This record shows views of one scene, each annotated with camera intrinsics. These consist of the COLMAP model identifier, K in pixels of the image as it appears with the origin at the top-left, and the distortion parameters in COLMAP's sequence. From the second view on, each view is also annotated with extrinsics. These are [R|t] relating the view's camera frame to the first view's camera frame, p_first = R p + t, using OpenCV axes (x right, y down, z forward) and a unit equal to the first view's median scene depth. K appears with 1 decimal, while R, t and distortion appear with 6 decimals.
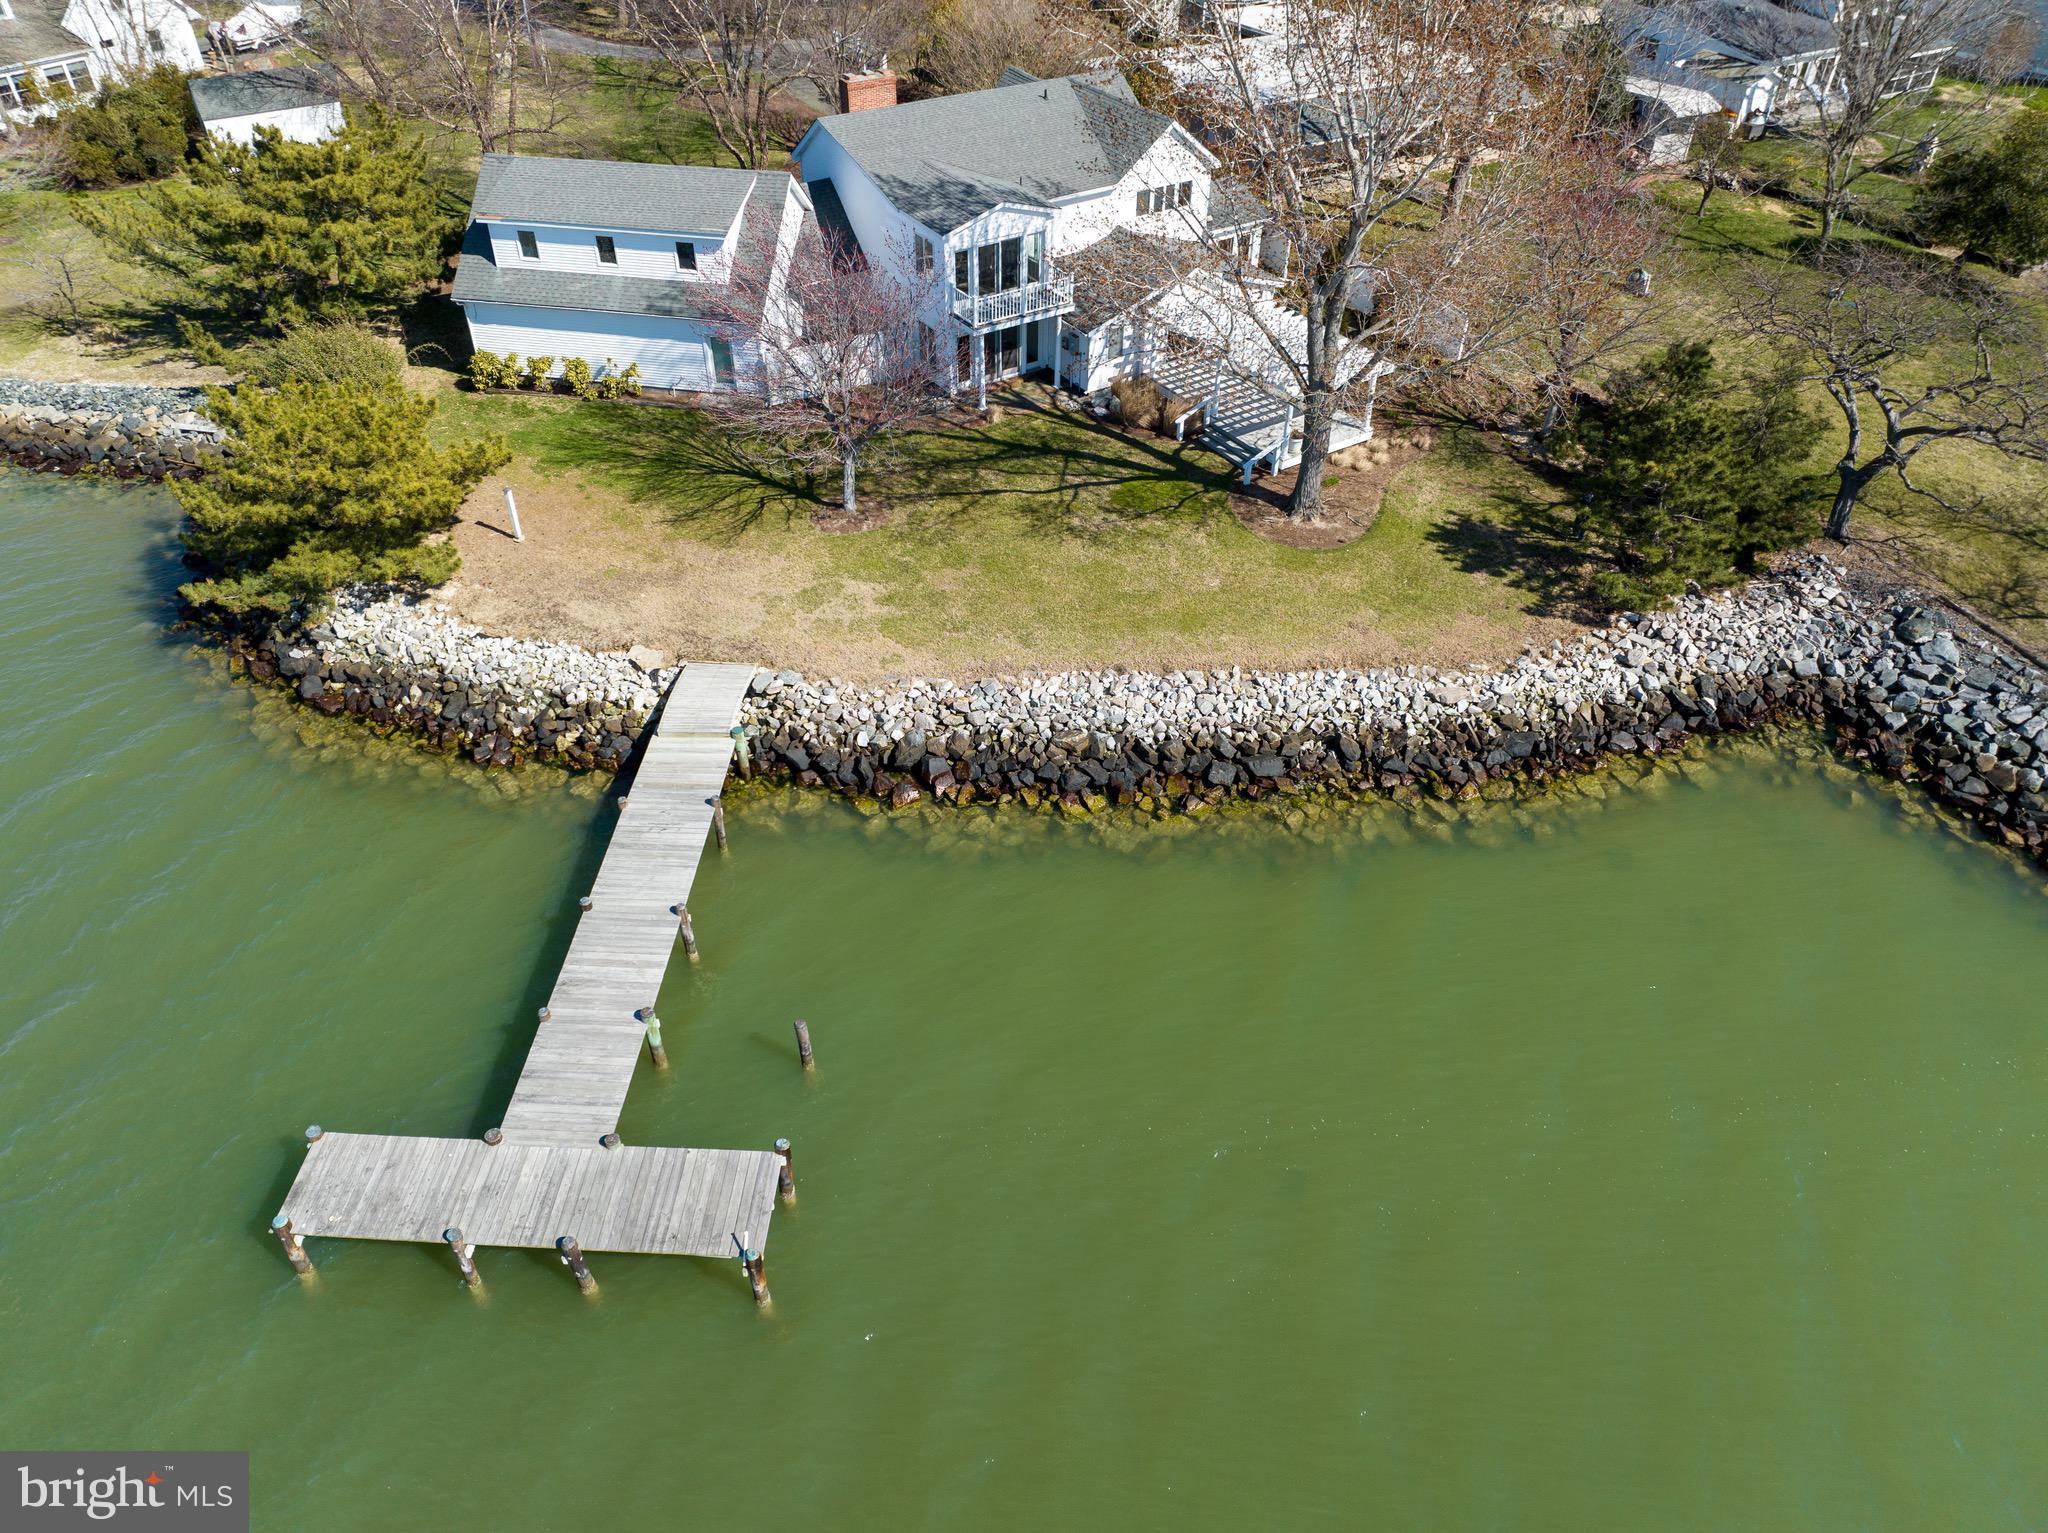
lens RADIAL K [[1409.2, 0, 1024.0], [0, 1409.2, 766.5], [0, 0, 1]] dist [-0.003540, -0.053171]
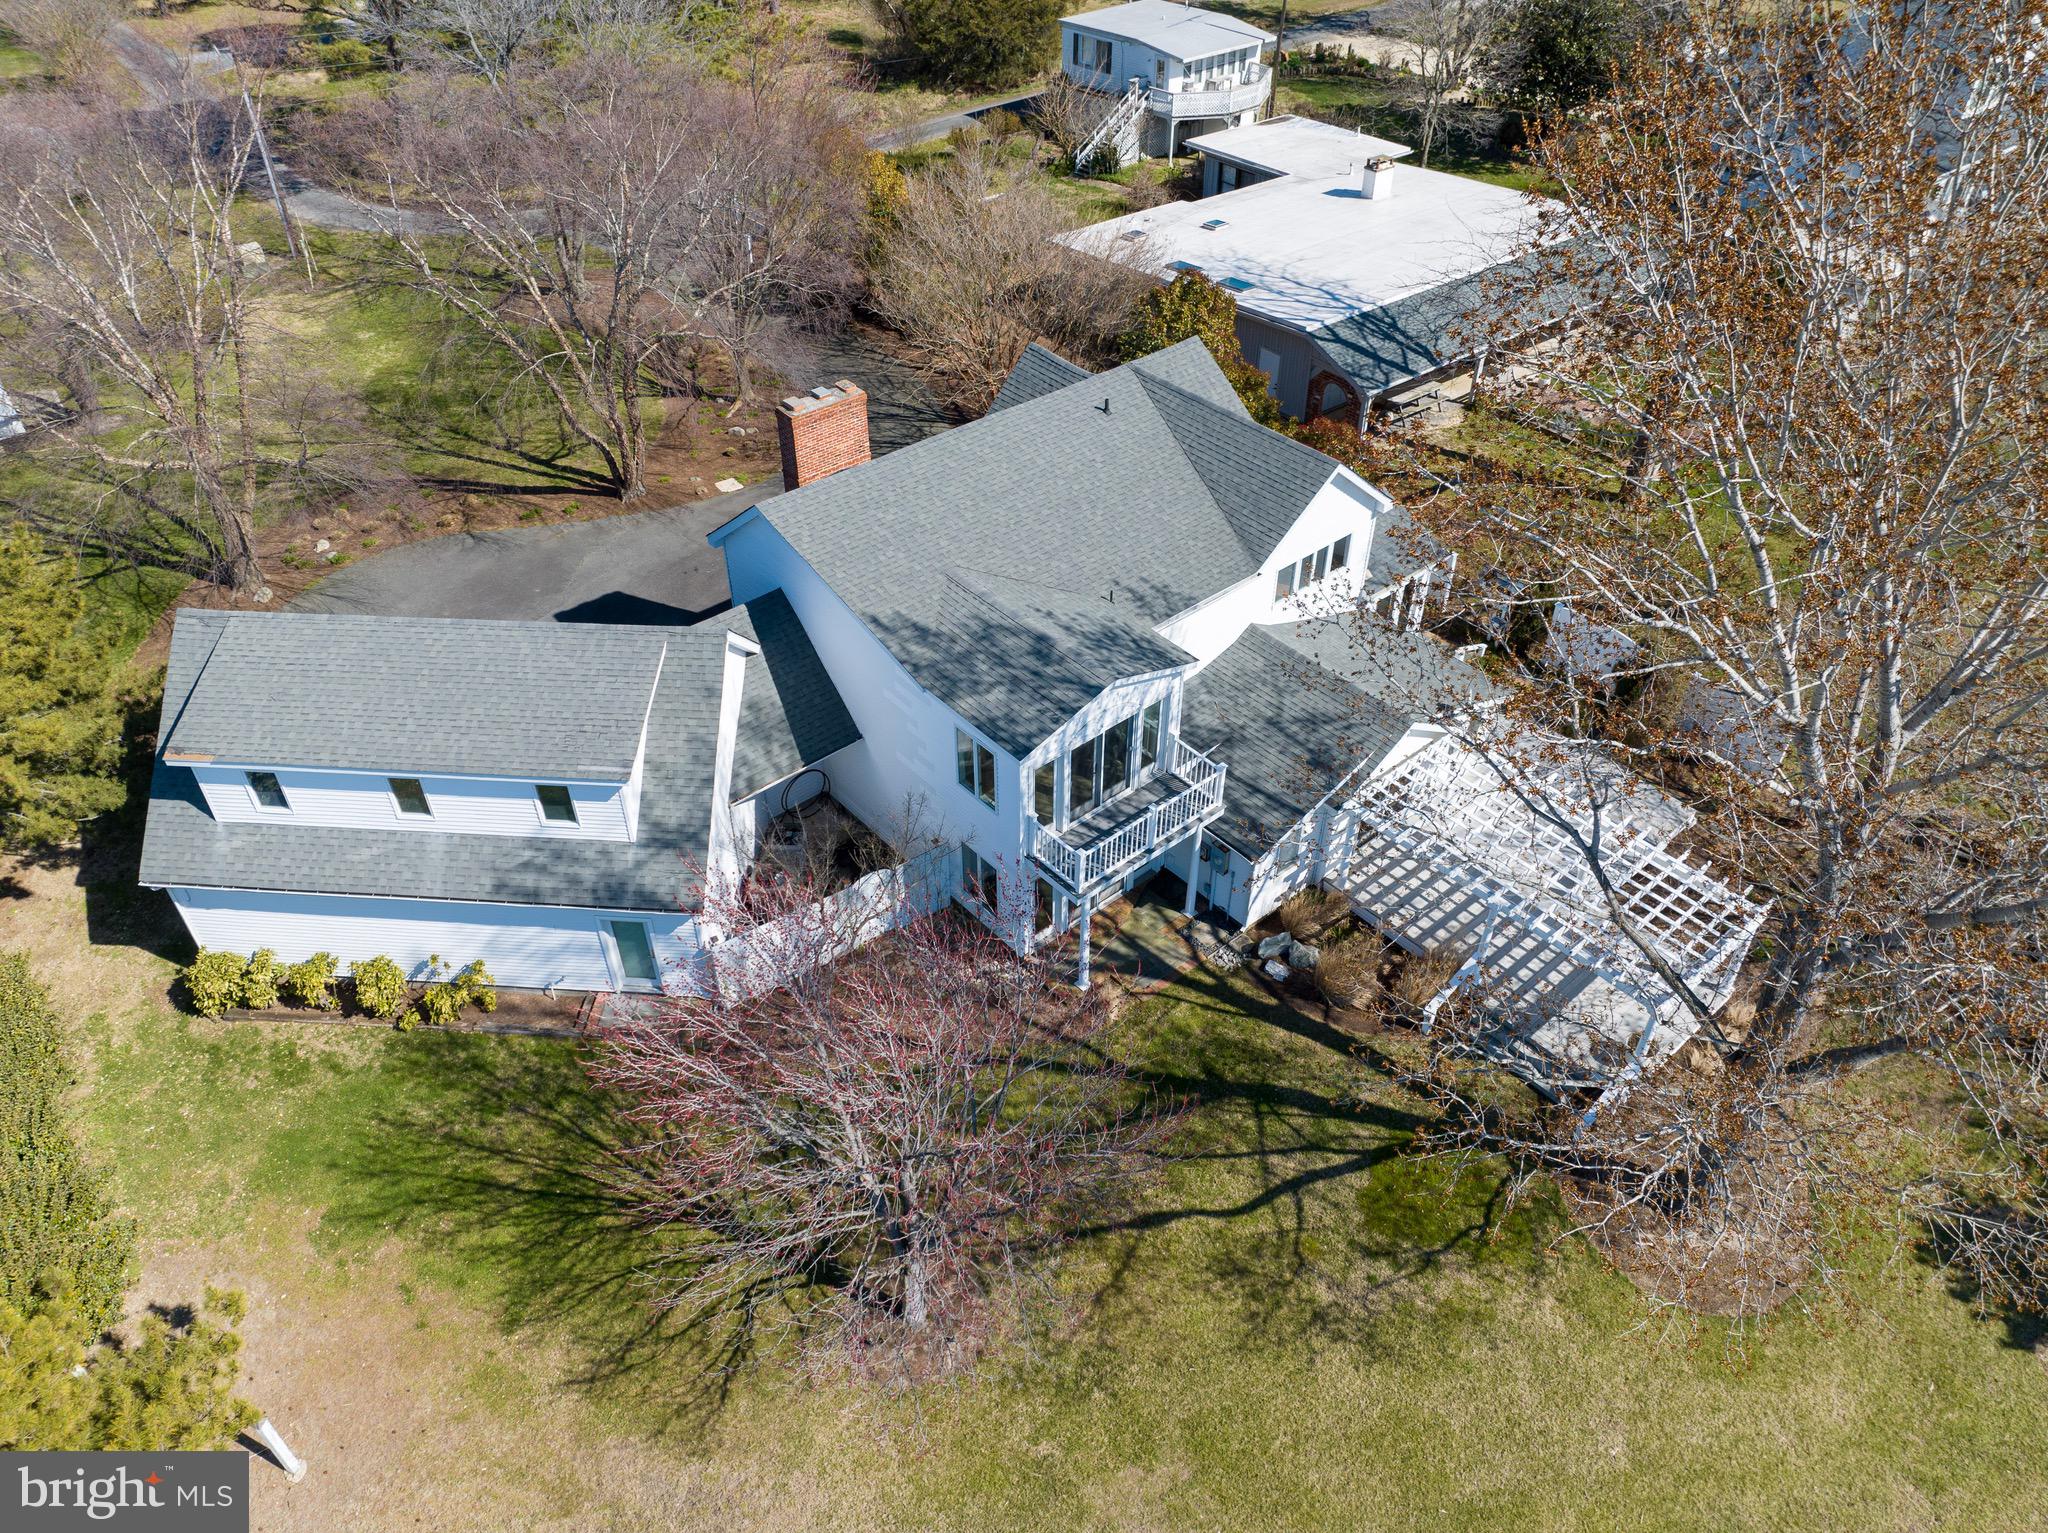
lens RADIAL K [[1409.2, 0, 1024.0], [0, 1409.2, 766.5], [0, 0, 1]] dist [-0.003540, -0.053171]
pose [[0.992112, -0.088988, 0.088287, -0.101460], [0.088697, 0.996033, 0.007216, -0.361313], [-0.088579, 0.000672, 0.996069, 0.414815]]
